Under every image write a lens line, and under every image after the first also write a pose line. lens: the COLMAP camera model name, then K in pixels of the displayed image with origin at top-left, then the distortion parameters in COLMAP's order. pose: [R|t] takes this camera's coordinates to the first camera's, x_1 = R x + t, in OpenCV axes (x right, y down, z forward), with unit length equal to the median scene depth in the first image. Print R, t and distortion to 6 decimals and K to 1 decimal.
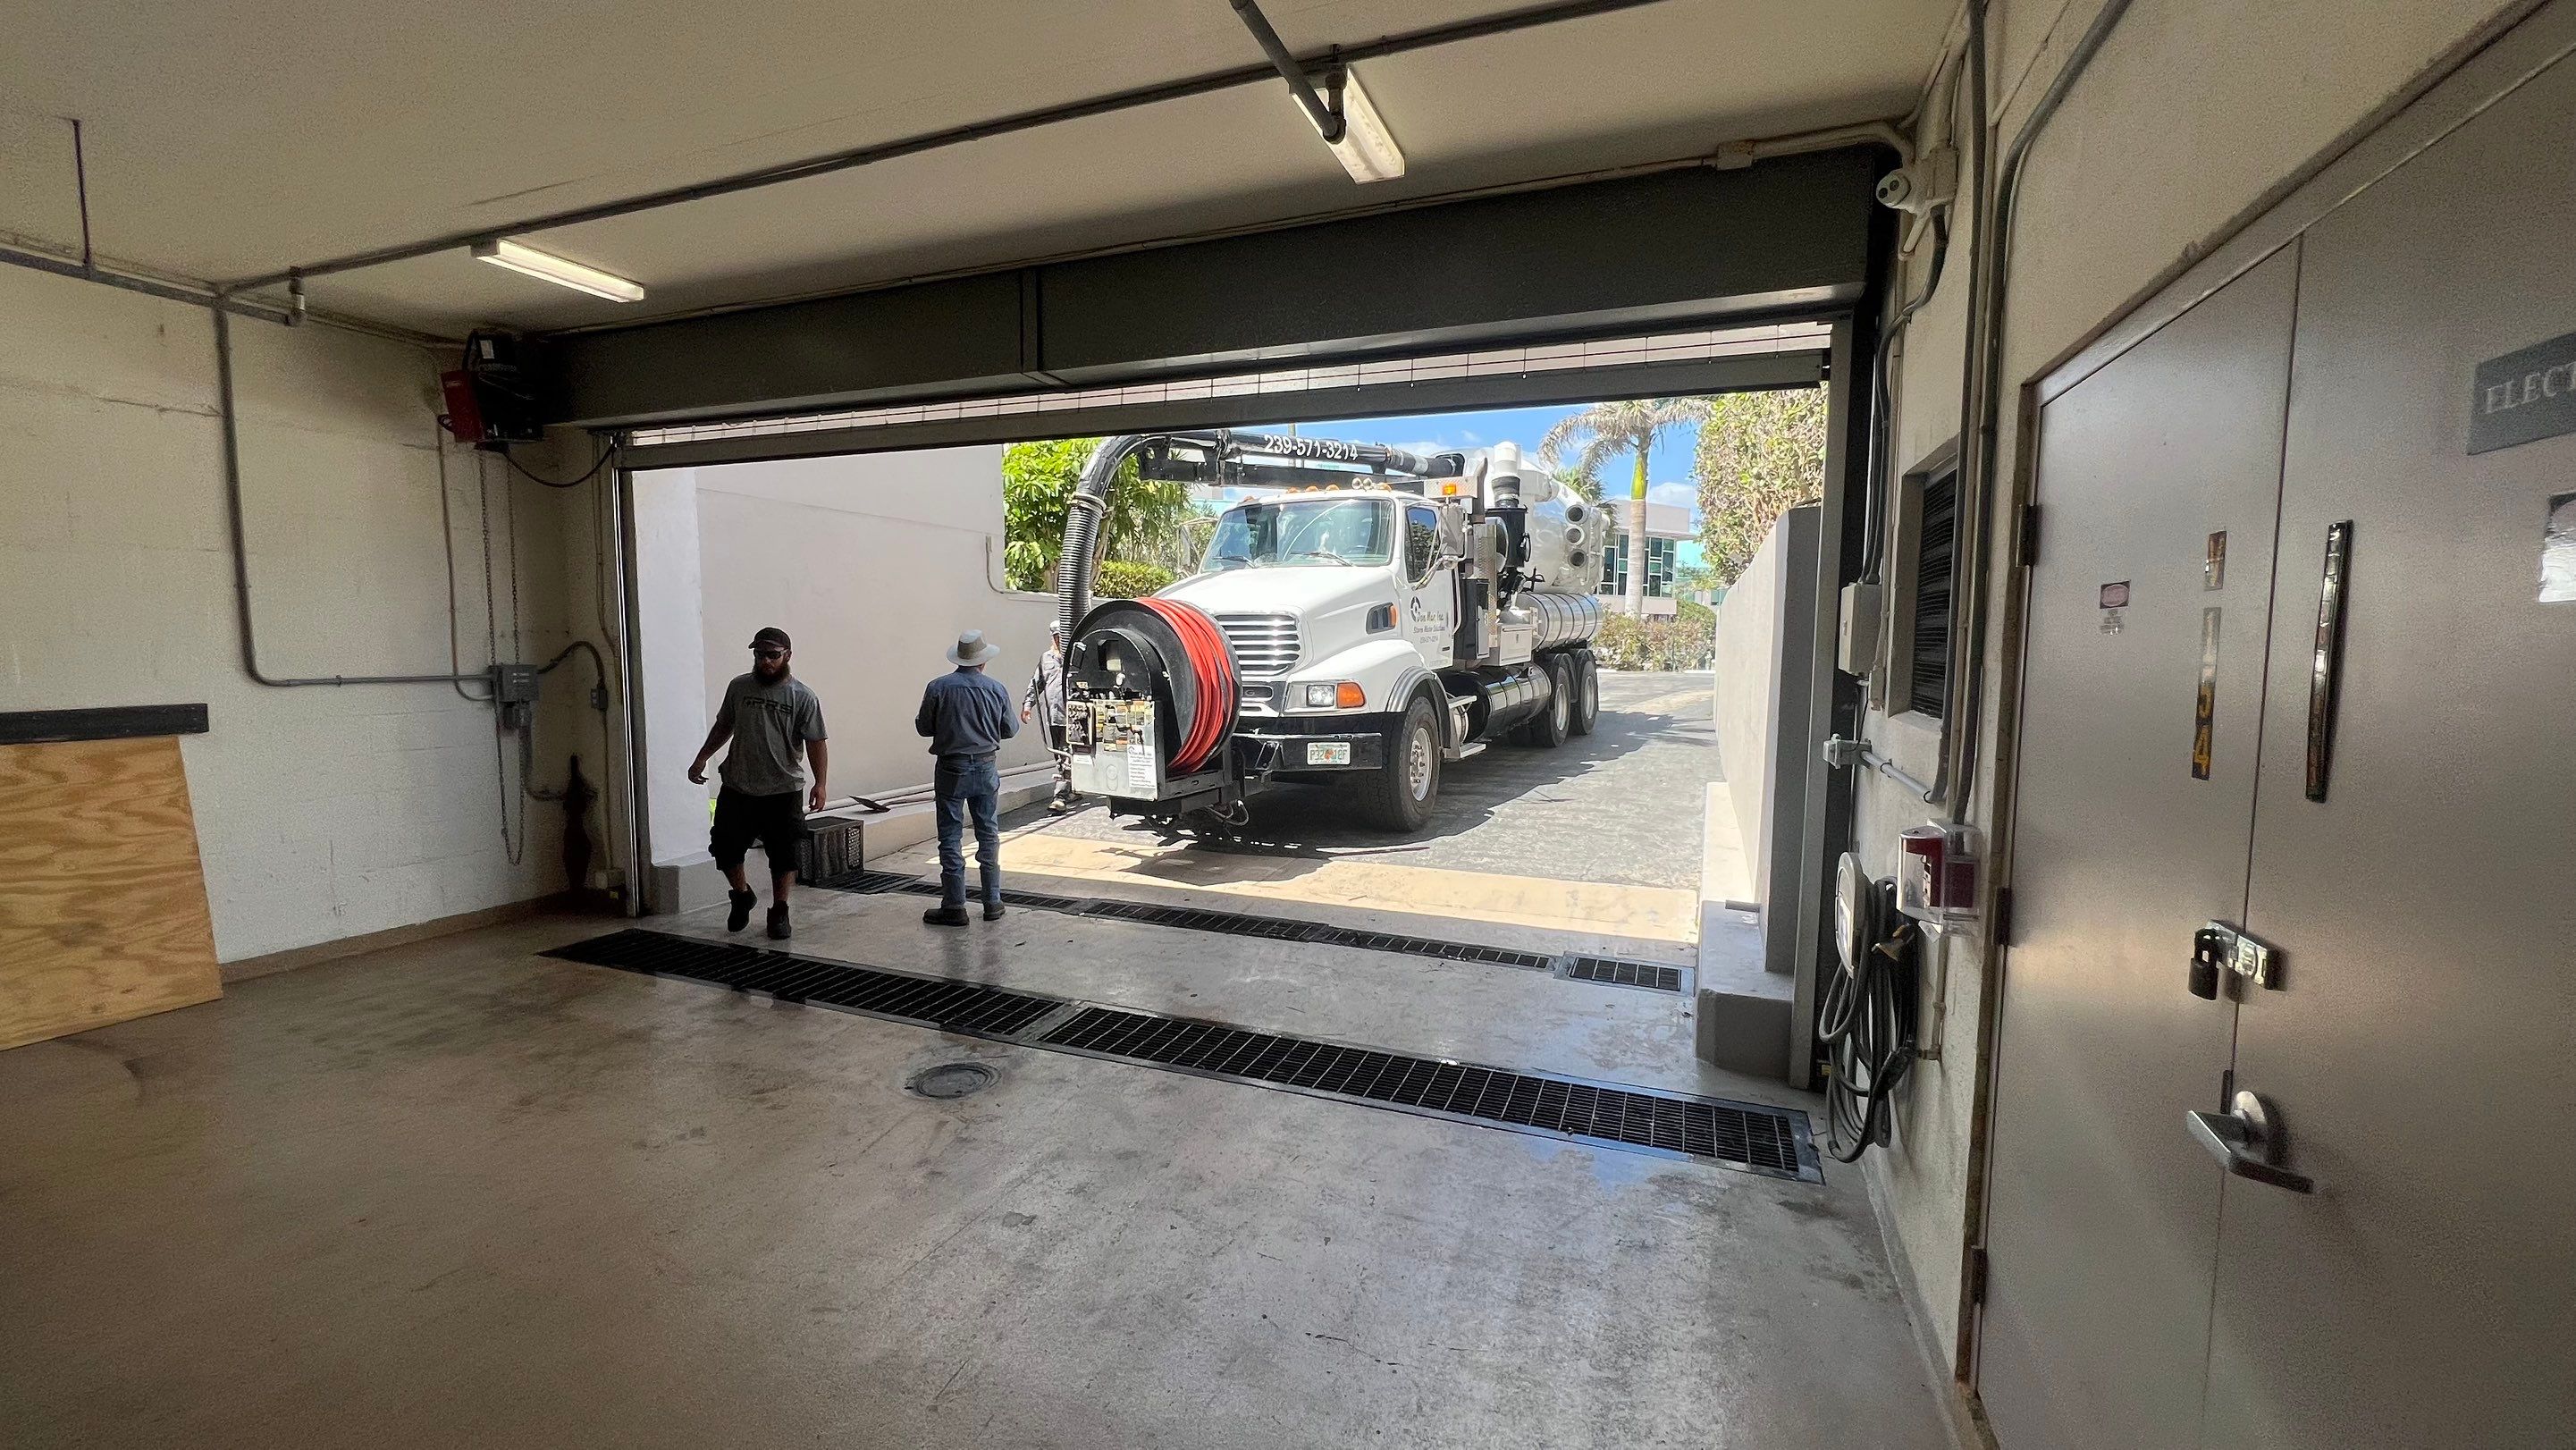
lens RADIAL K [[1027.1, 0, 1280.3], [0, 1027.1, 728.8], [0, 0, 1]] dist [-0.008274, 0.003539]
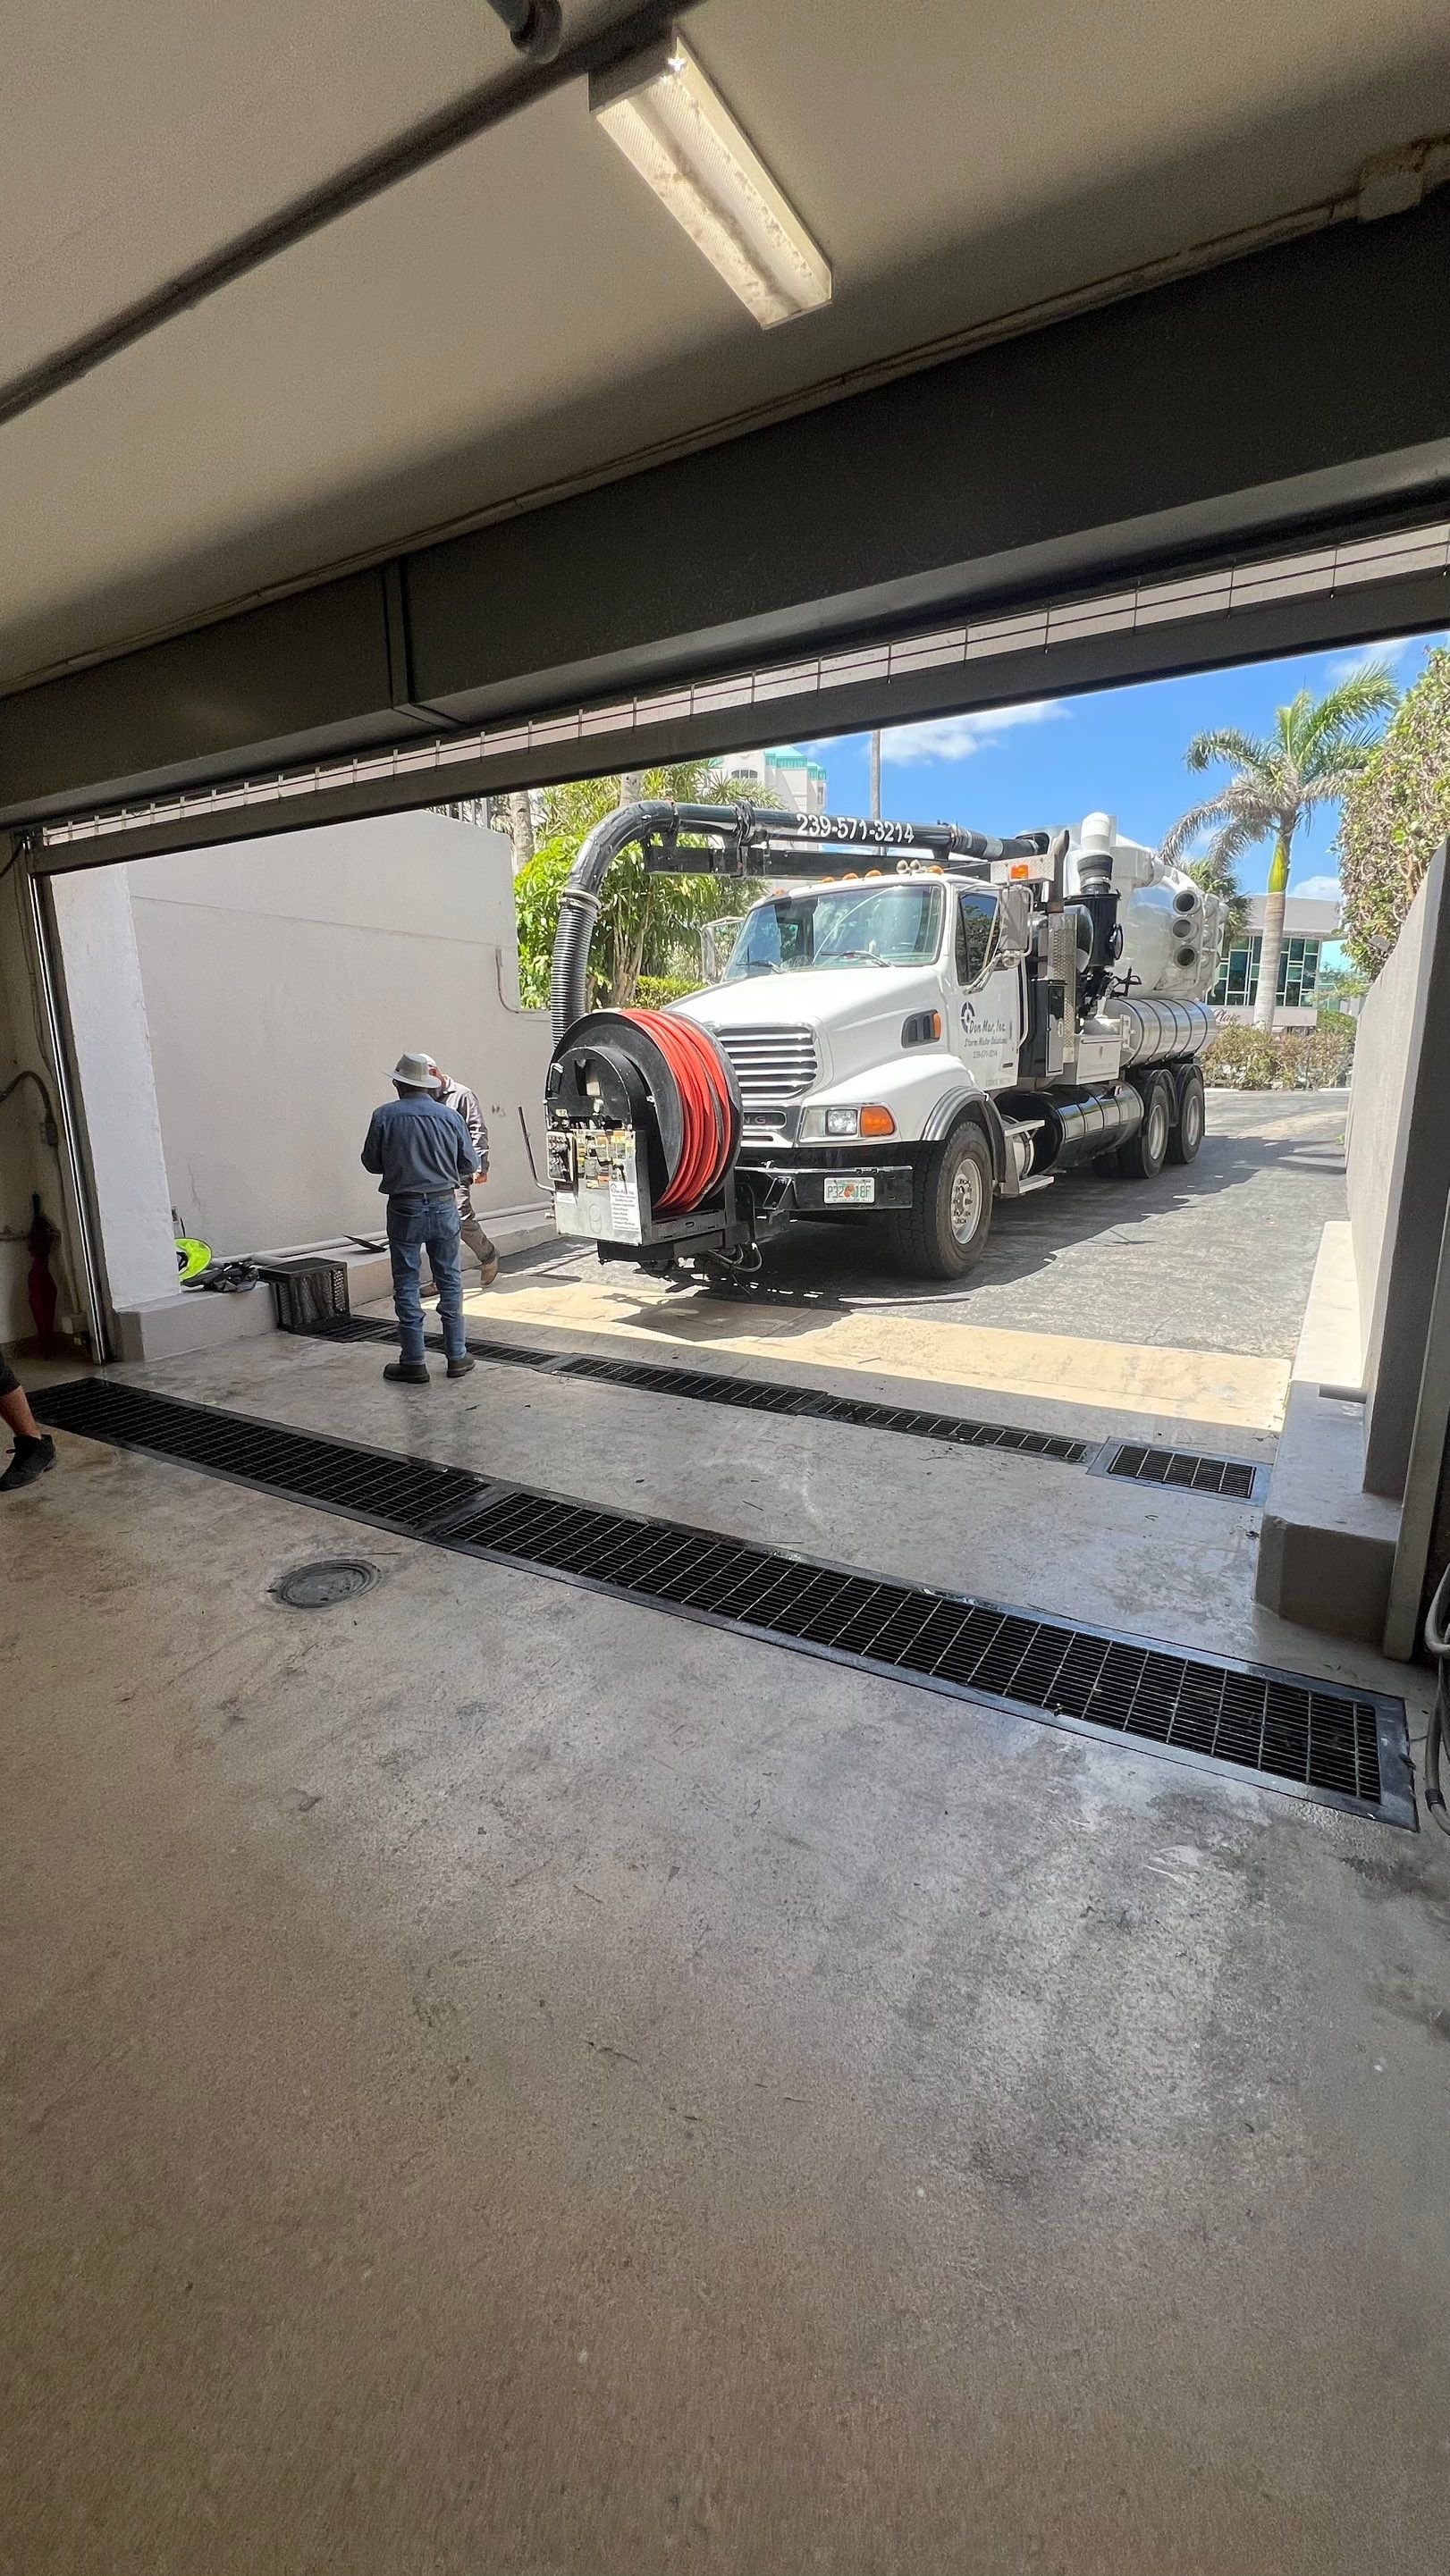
lens RADIAL K [[1027.1, 0, 729.8], [0, 1027.1, 1289.2], [0, 0, 1]] dist [-0.008274, 0.003539]
pose [[0.989640, 0.013022, -0.142979, 0.077335], [0.005417, 0.991782, 0.127823, -0.004315], [0.143468, -0.127273, 0.981437, 0.140536]]
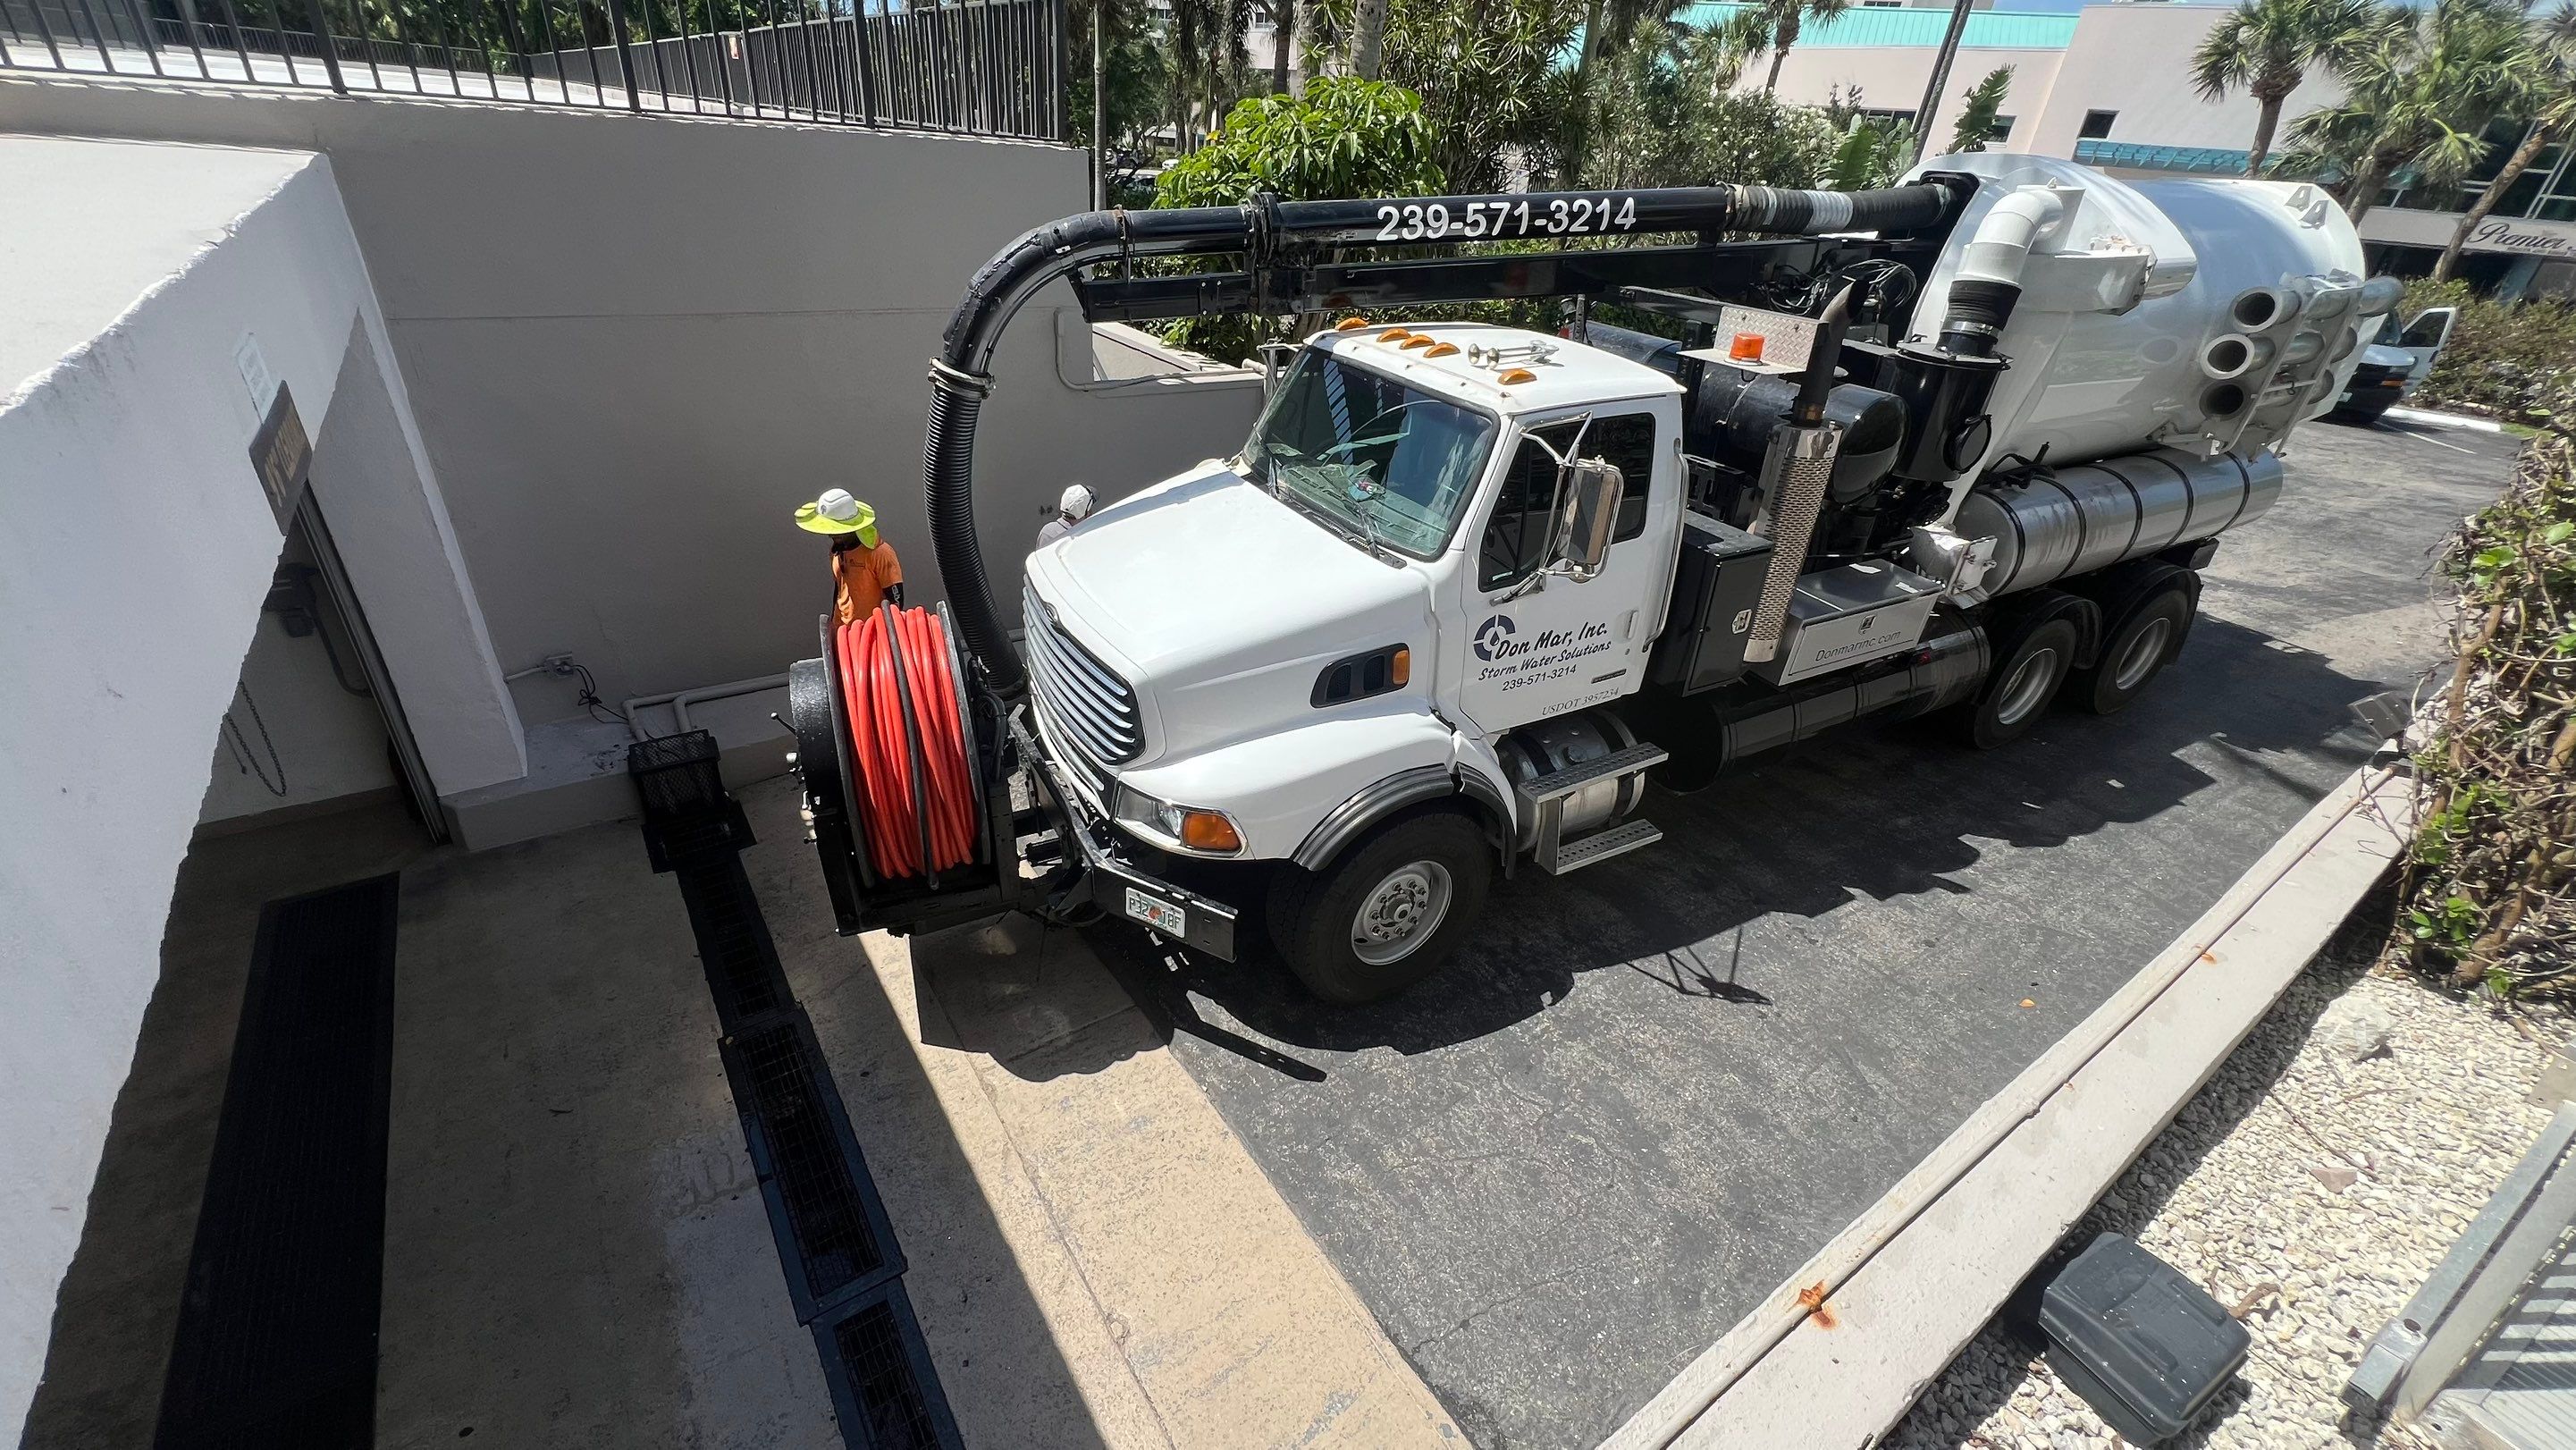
lens RADIAL K [[1027.1, 0, 1280.3], [0, 1027.1, 728.8], [0, 0, 1]] dist [-0.008274, 0.003539]
pose [[0.826970, 0.329699, -0.455434, 0.375408], [-0.115169, 0.892181, 0.436748, -0.370854], [0.550325, -0.308726, 0.775778, 0.645900]]
